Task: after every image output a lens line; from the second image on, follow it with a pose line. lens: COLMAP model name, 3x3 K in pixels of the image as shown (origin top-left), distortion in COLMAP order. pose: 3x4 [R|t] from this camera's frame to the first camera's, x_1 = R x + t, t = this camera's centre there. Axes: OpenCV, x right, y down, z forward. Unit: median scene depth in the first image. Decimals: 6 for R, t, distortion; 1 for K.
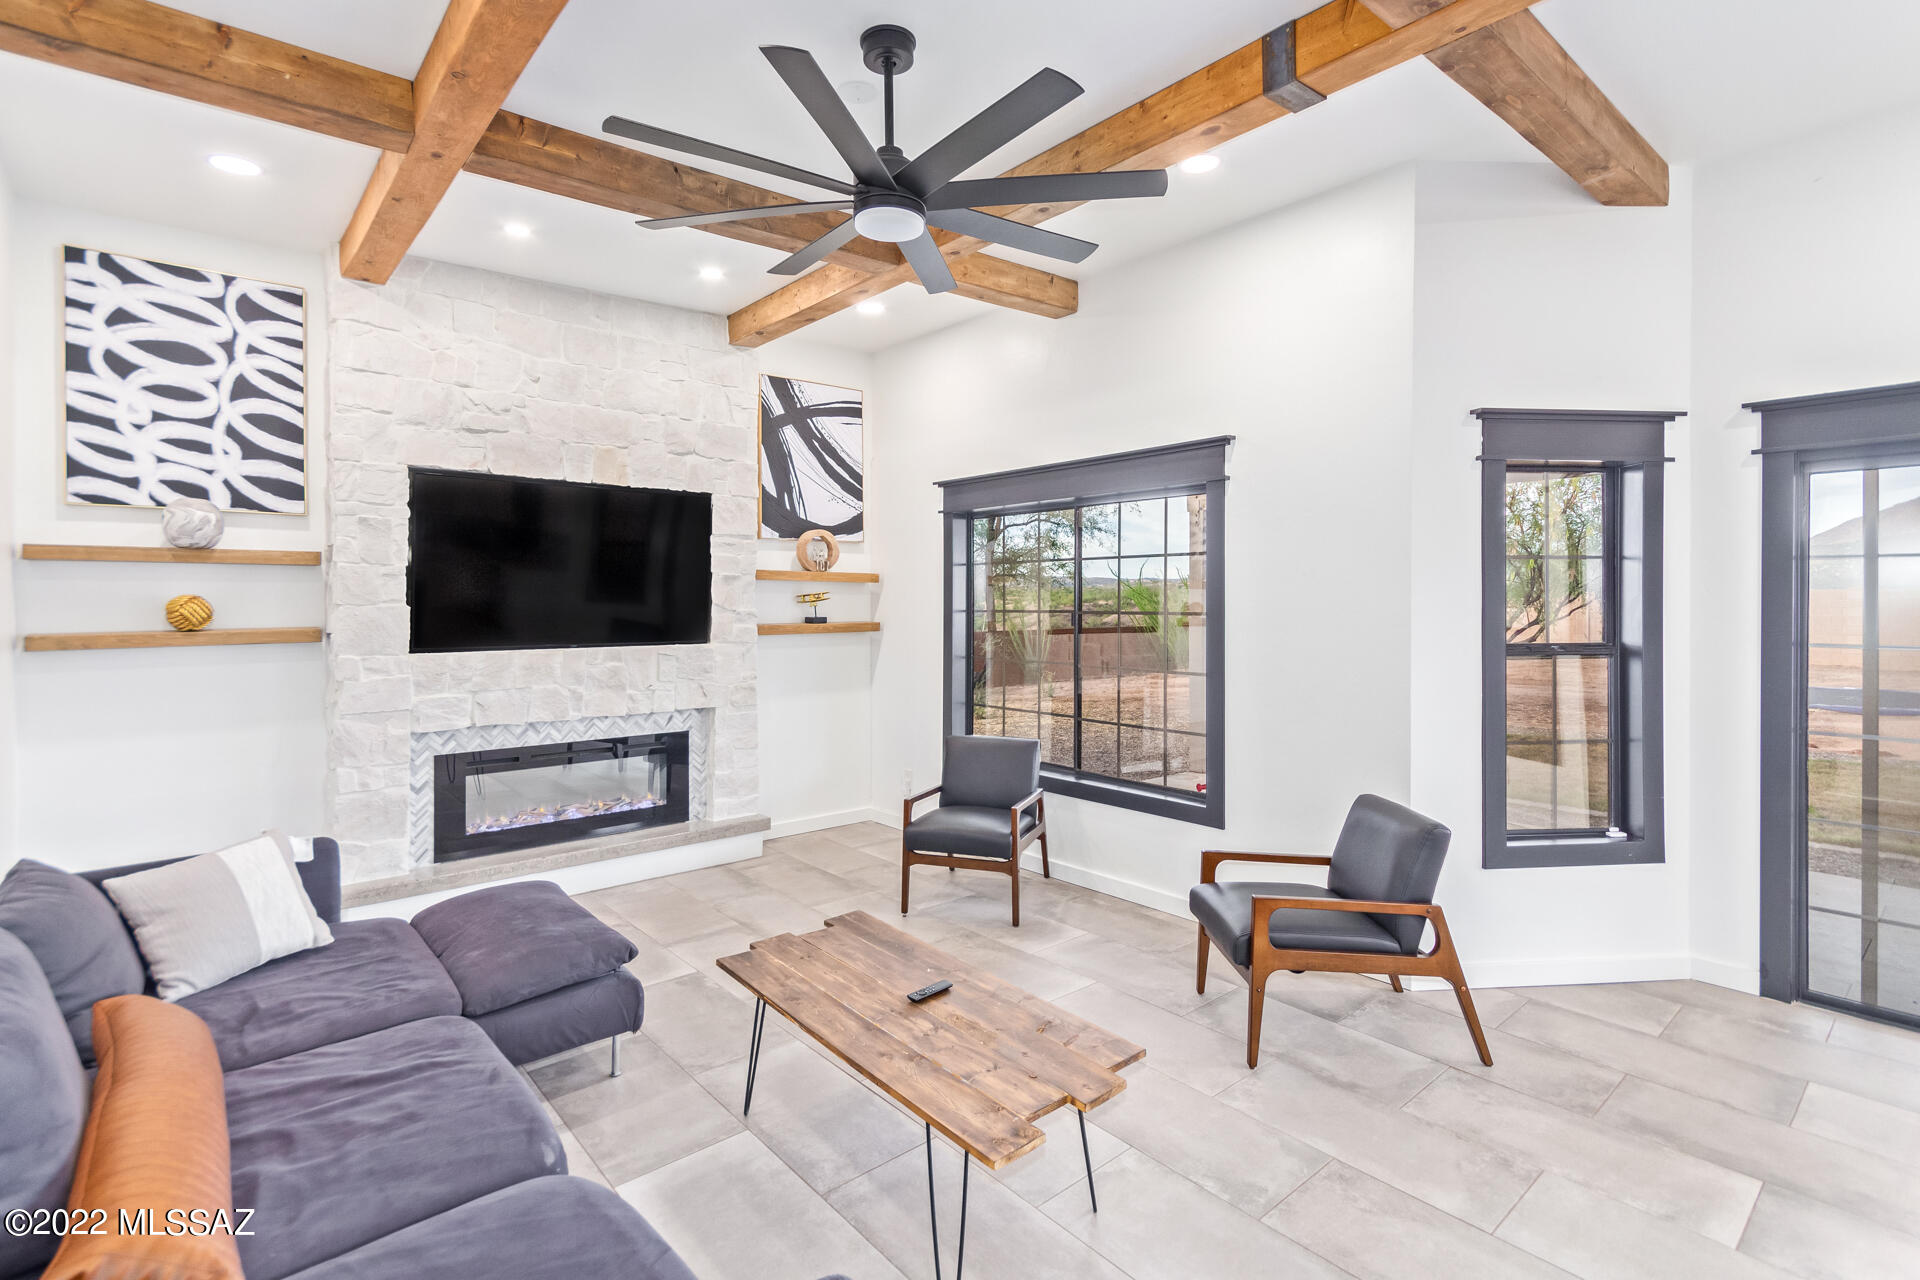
lens RADIAL K [[913.7, 0, 952.7], [0, 913.7, 608.4], [0, 0, 1]] dist [0.019073, -0.000509]
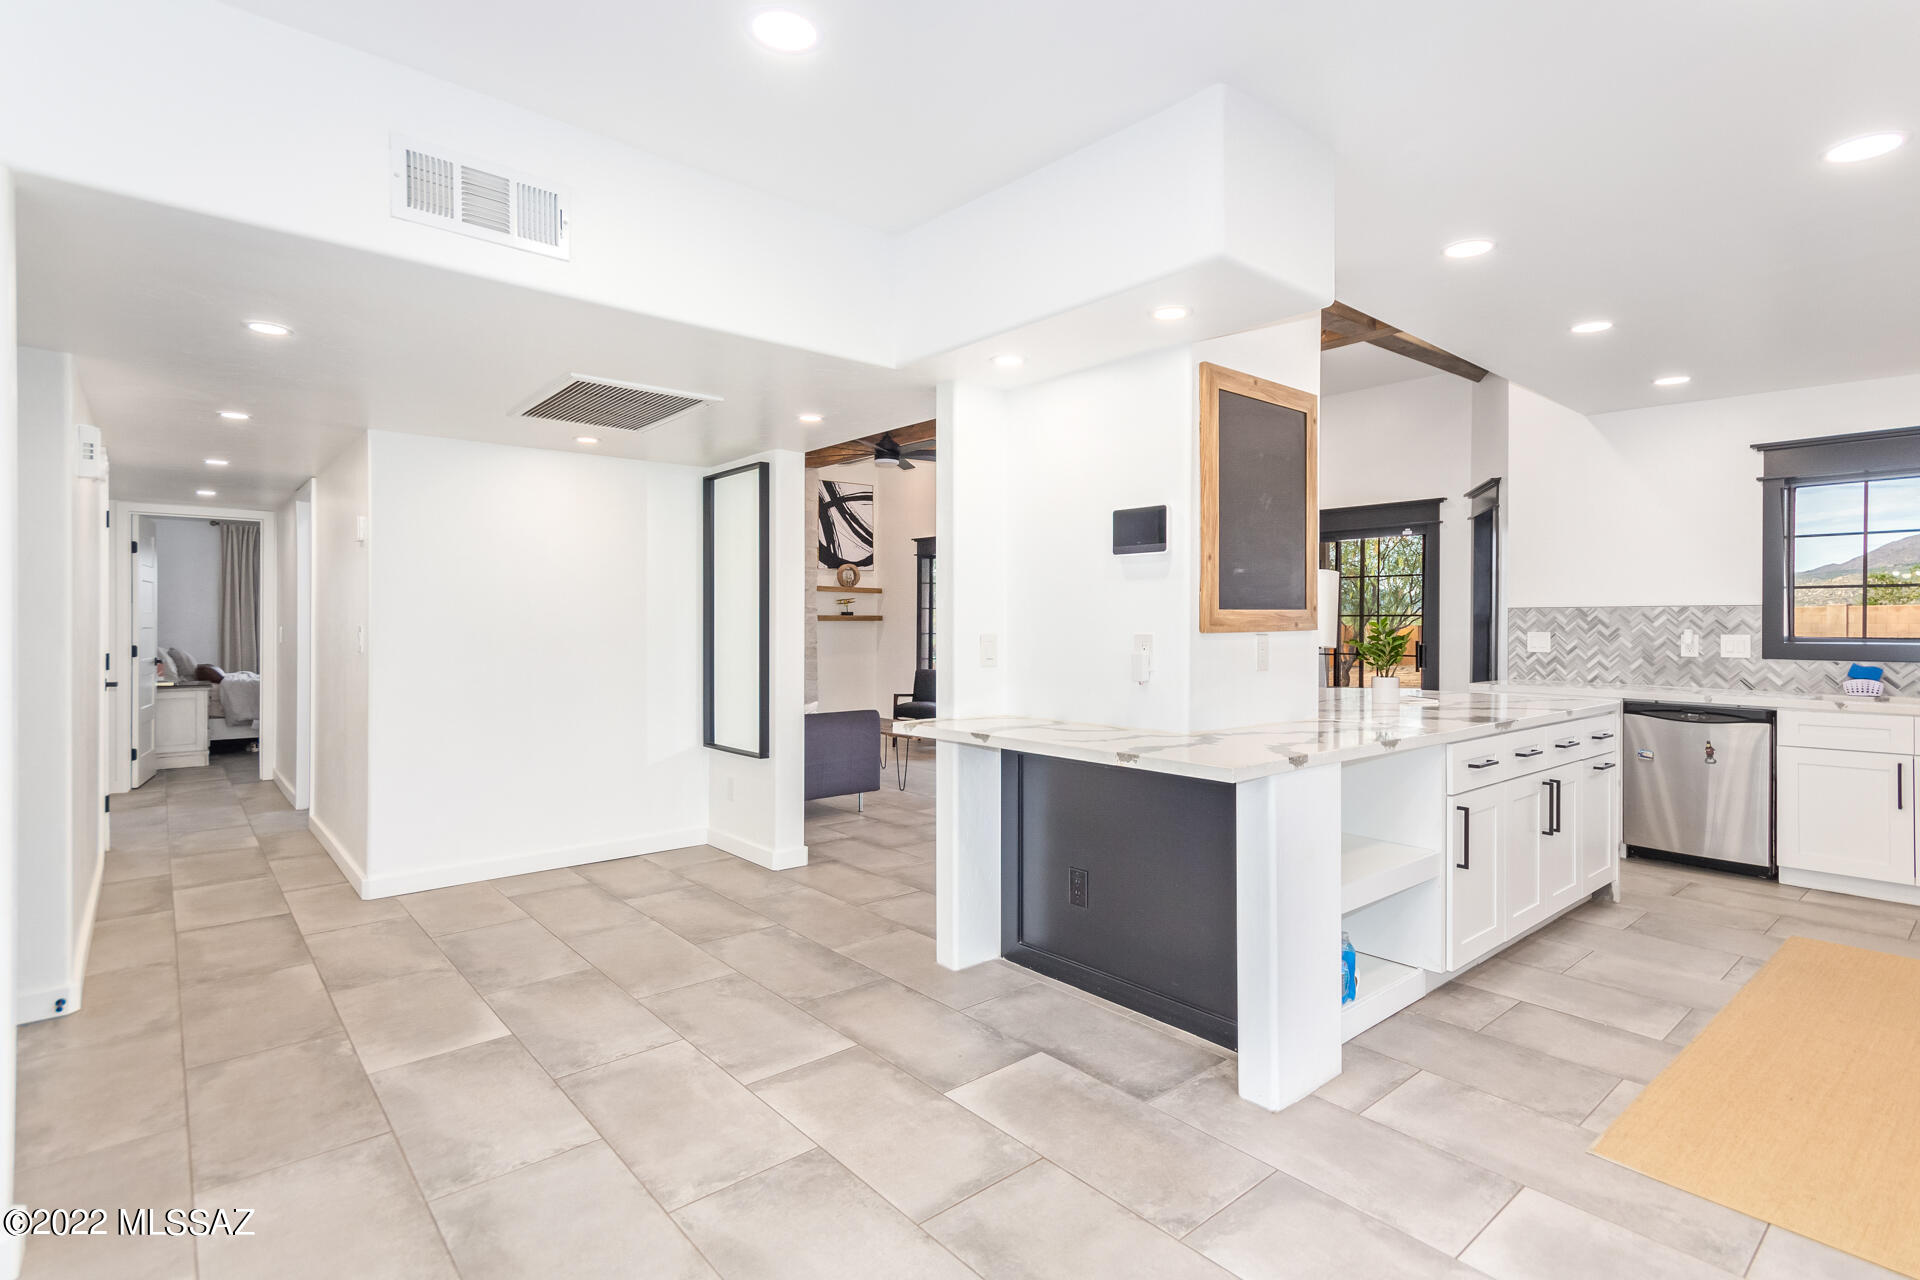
lens RADIAL K [[917.1, 0, 965.0], [0, 917.1, 633.2], [0, 0, 1]] dist [0.022341, -0.001918]
pose [[0.999887, 0.002268, 0.014844, 0.075956], [-0.002355, 0.999980, 0.005867, 0.053674], [-0.014831, -0.005901, 0.999873, -1.093707]]
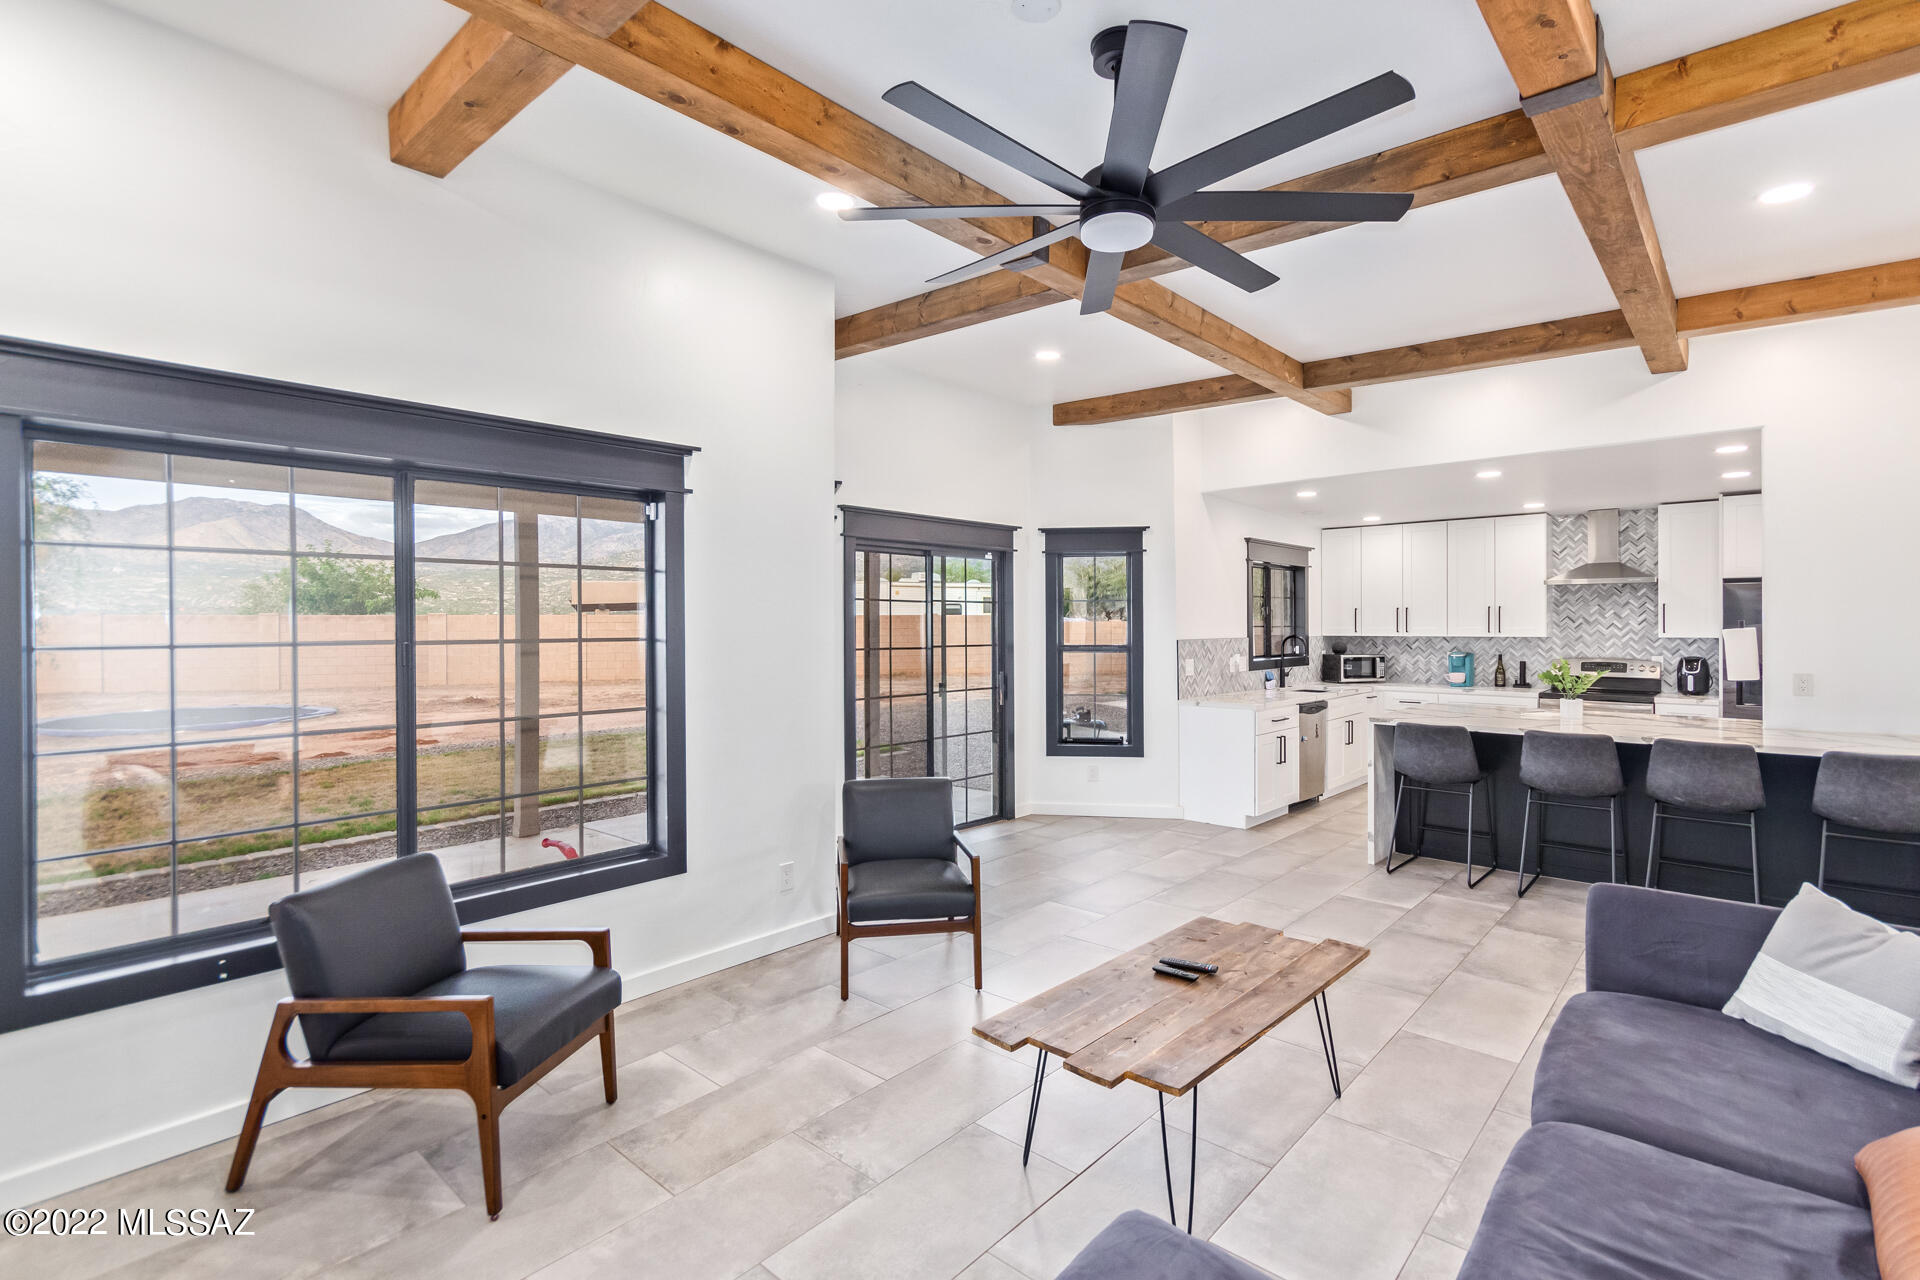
lens RADIAL K [[917.1, 0, 965.0], [0, 917.1, 633.2], [0, 0, 1]] dist [0.022341, -0.001918]
pose [[-0.147152, -0.007140, 0.989088, -0.609254], [0.011226, 0.999897, 0.008888, -0.003967], [-0.989050, 0.012412, -0.147057, 0.789754]]
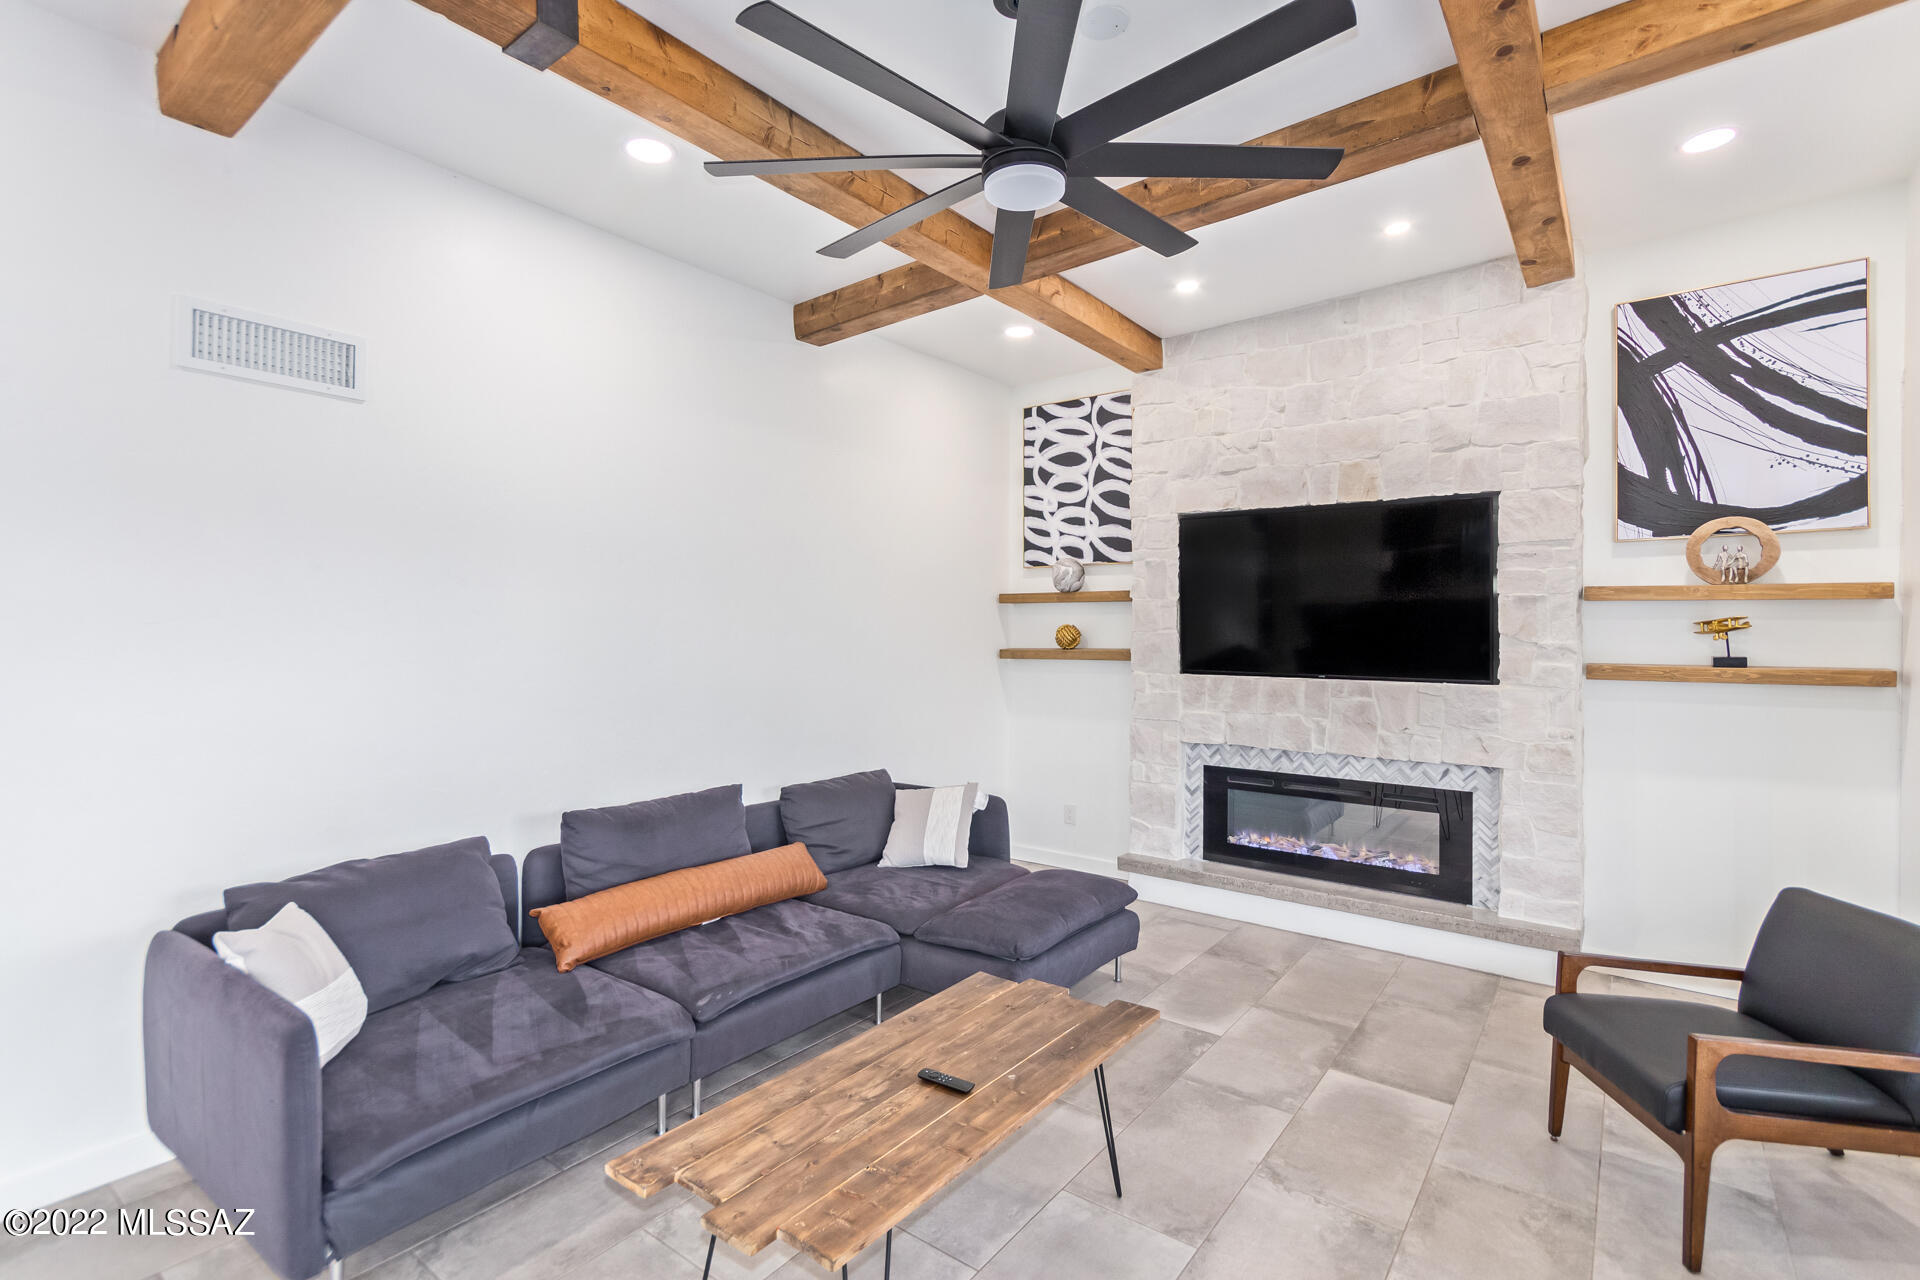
lens RADIAL K [[890.1, 0, 958.4], [0, 890.1, 630.8], [0, 0, 1]] dist [0.012386, -0.000602]
pose [[0.213628, 0.004128, -0.976906, 0.444236], [-0.012799, 0.999917, 0.001426, -0.003157], [0.976831, 0.012198, 0.213663, 0.462914]]
